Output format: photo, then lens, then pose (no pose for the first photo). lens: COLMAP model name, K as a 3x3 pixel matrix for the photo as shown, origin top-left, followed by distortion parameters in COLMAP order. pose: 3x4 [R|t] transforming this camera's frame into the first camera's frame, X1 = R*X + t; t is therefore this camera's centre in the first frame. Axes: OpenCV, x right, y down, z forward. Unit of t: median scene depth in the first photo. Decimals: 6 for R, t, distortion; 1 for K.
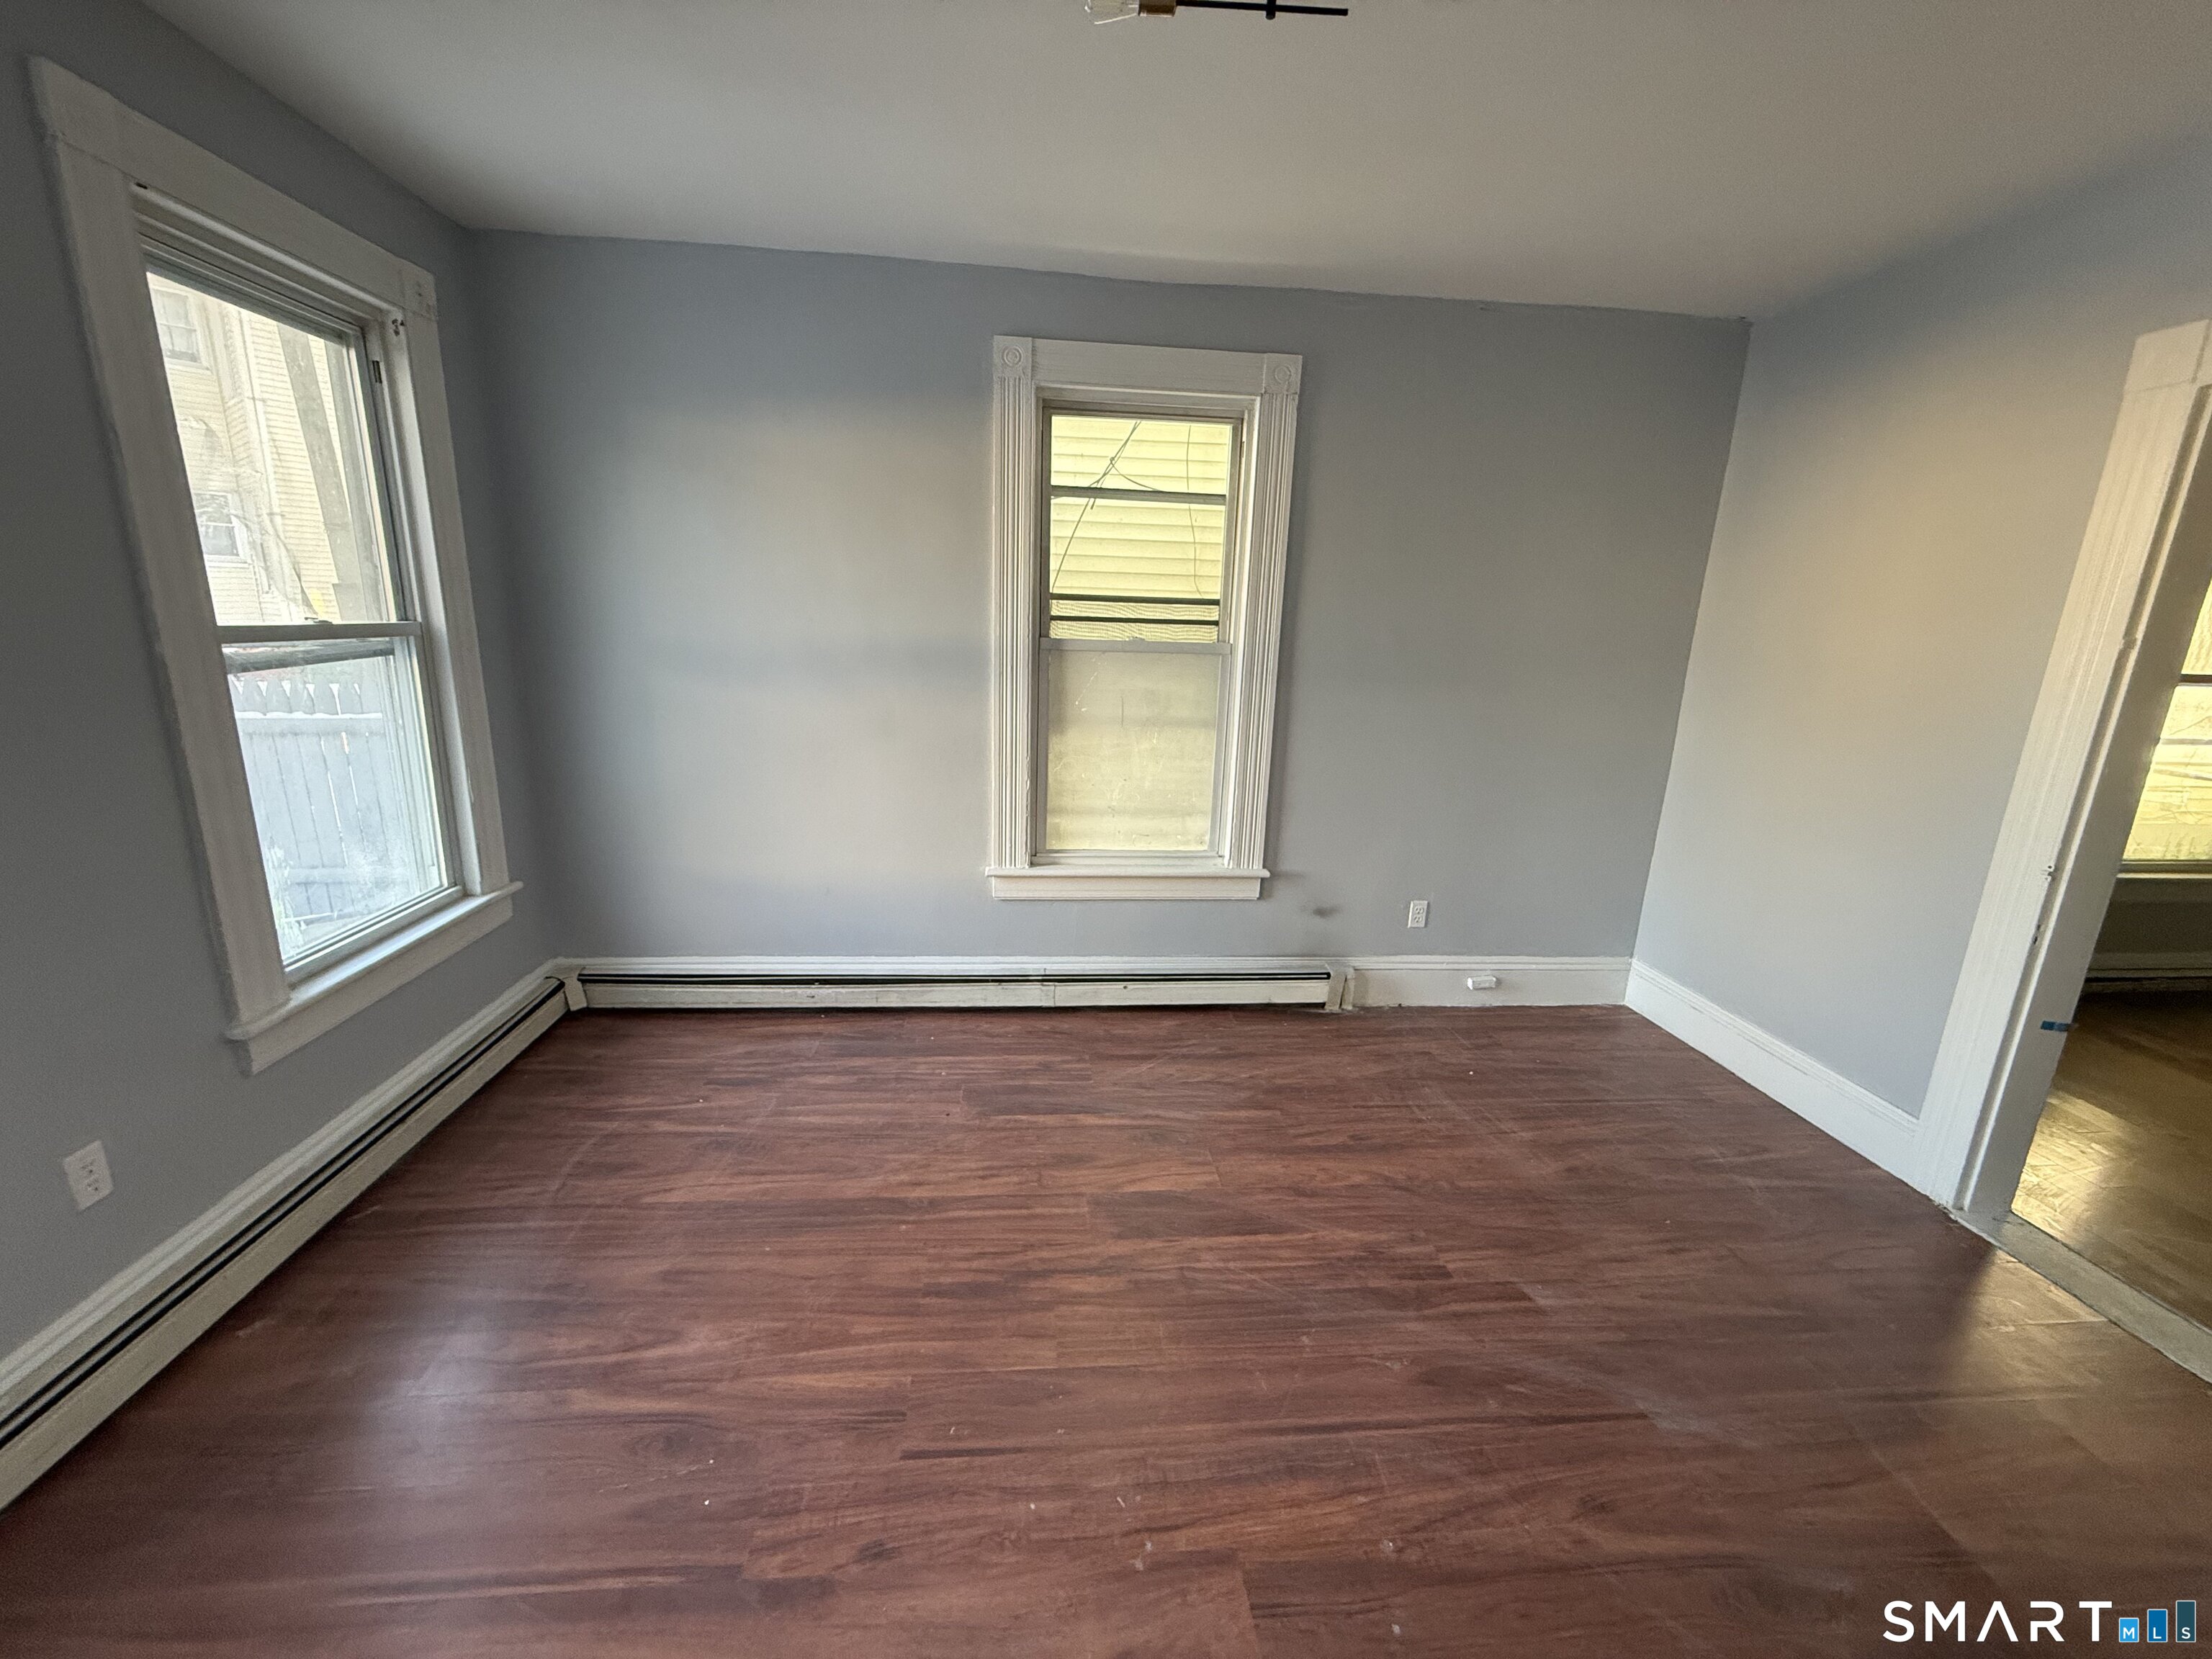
lens RADIAL K [[884.4, 0, 1099.0], [0, 884.4, 828.7], [0, 0, 1]] dist [0.001510, -0.000117]
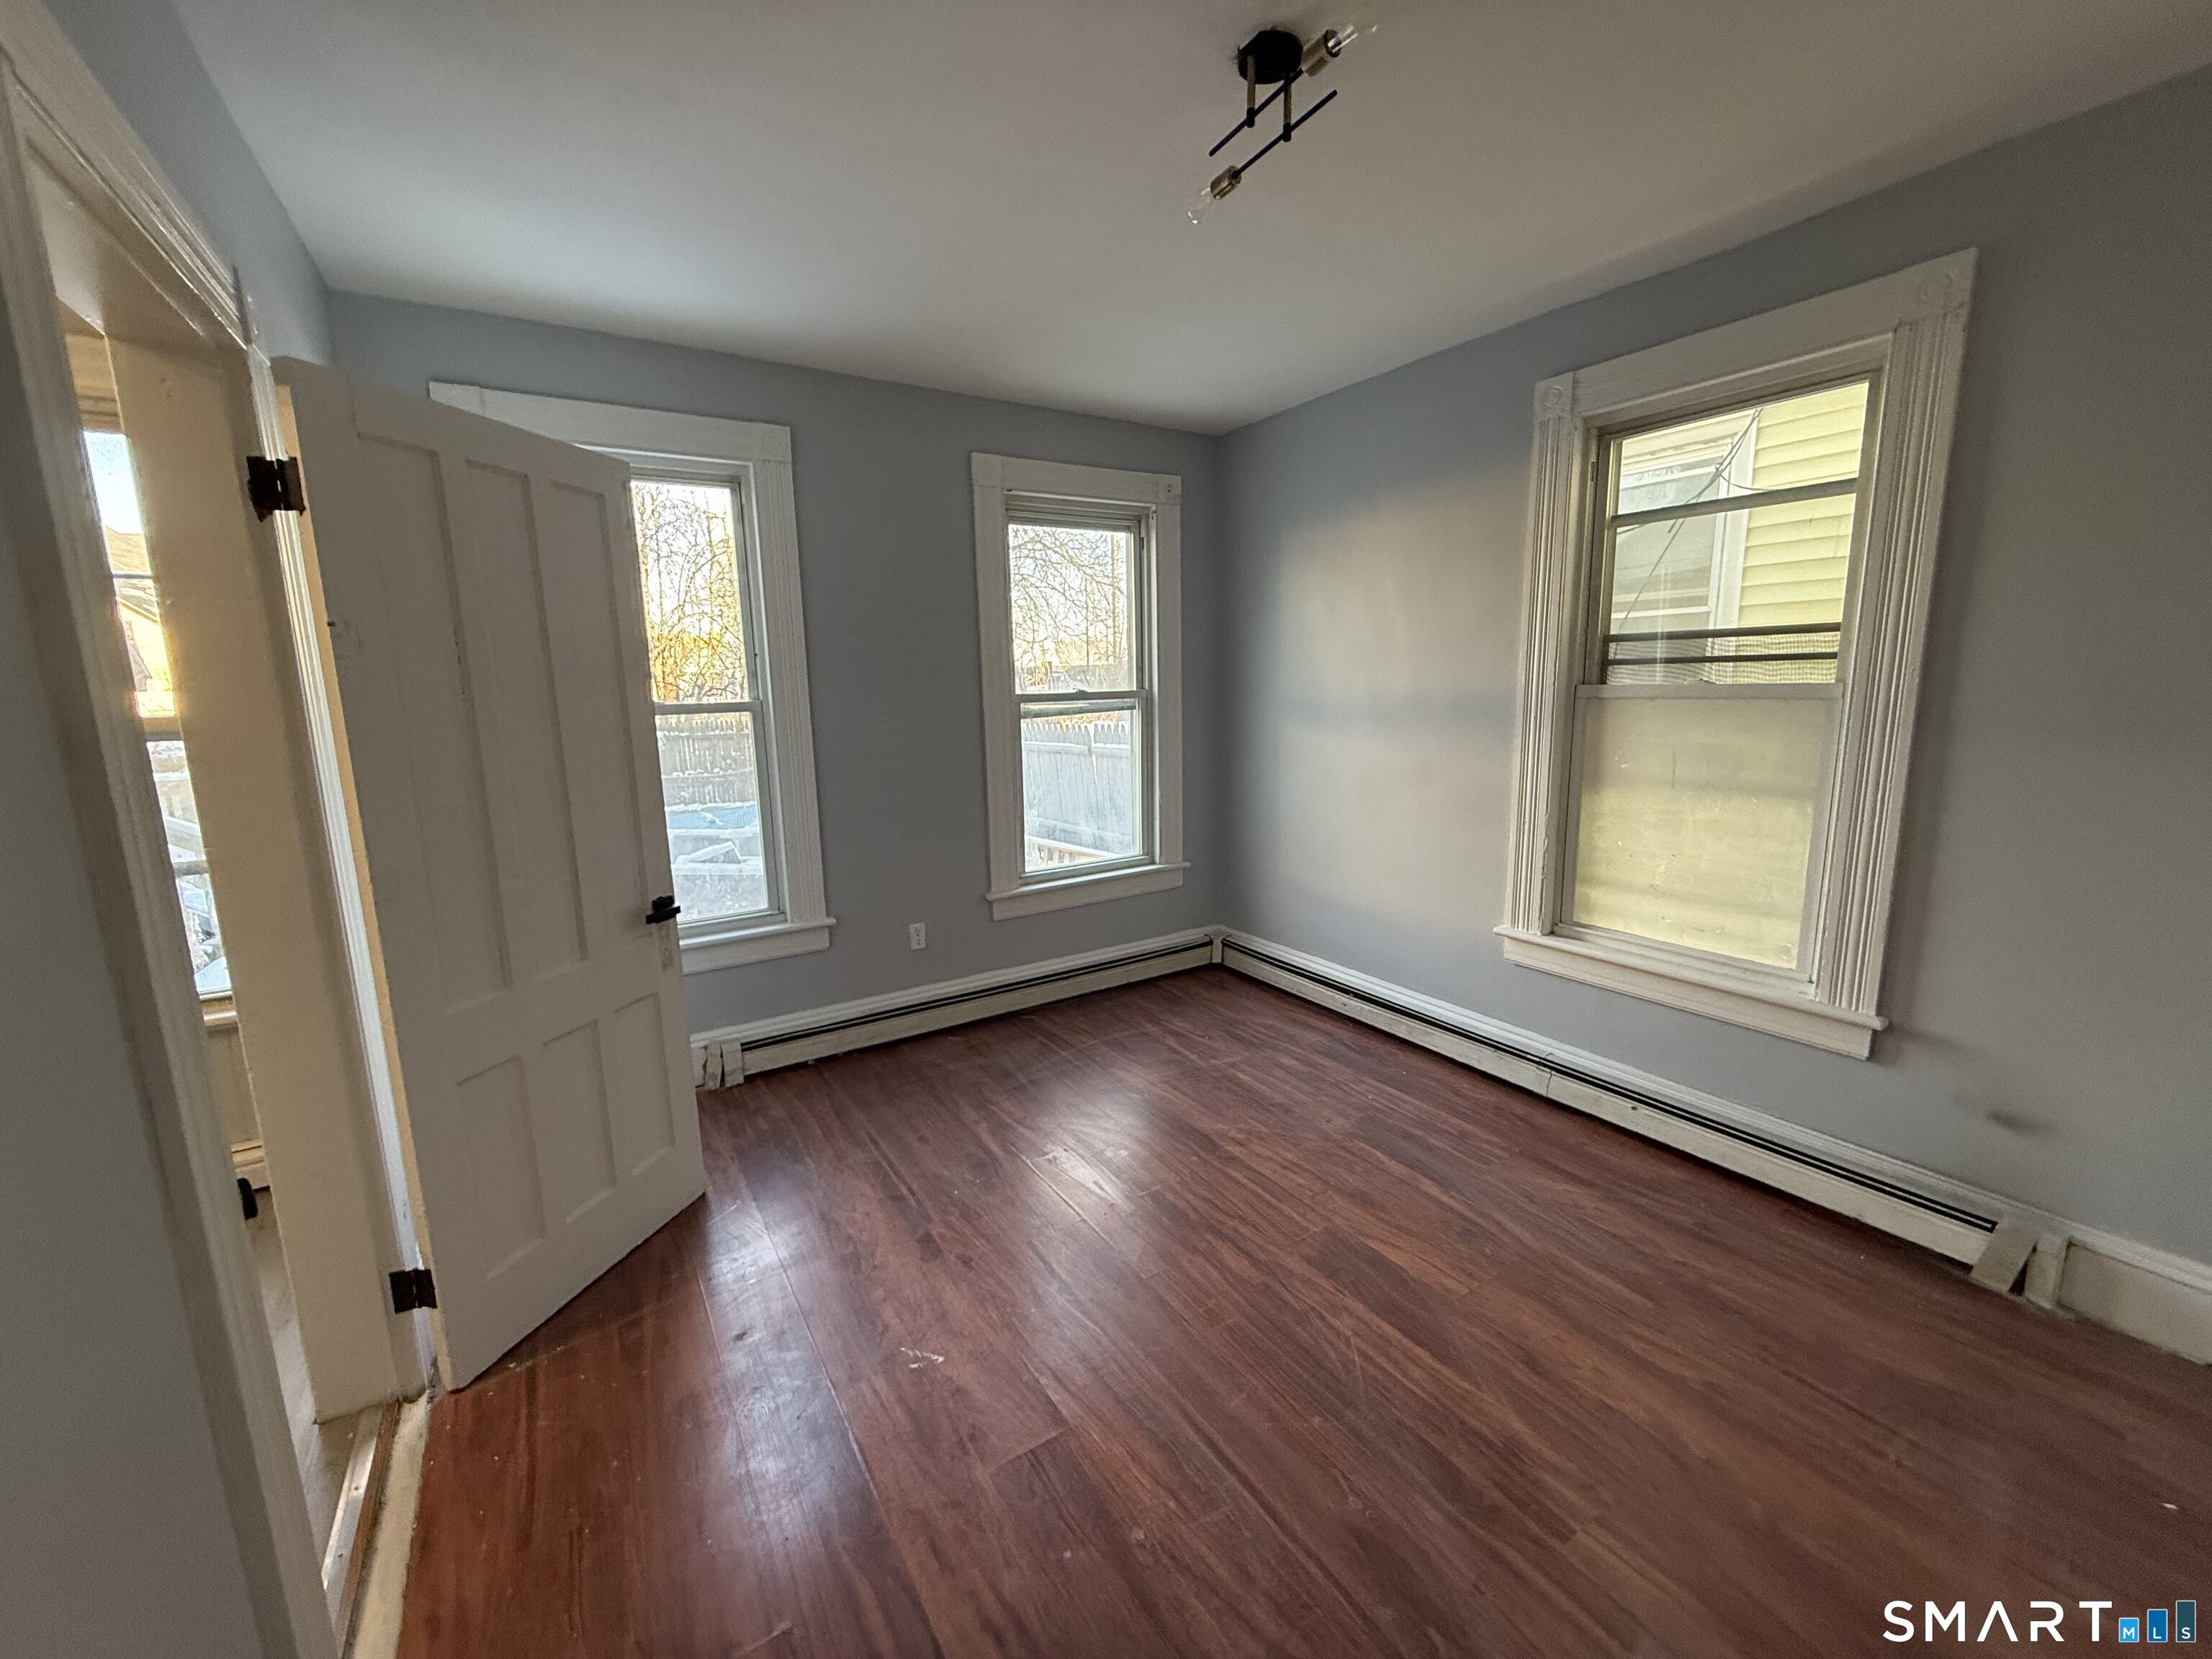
lens RADIAL K [[884.4, 0, 1099.0], [0, 884.4, 828.7], [0, 0, 1]] dist [0.001510, -0.000117]
pose [[0.449090, 0.107013, -0.887055, 0.551620], [-0.172513, 0.984506, 0.031431, -0.014964], [0.876674, 0.138913, 0.460593, 0.176508]]
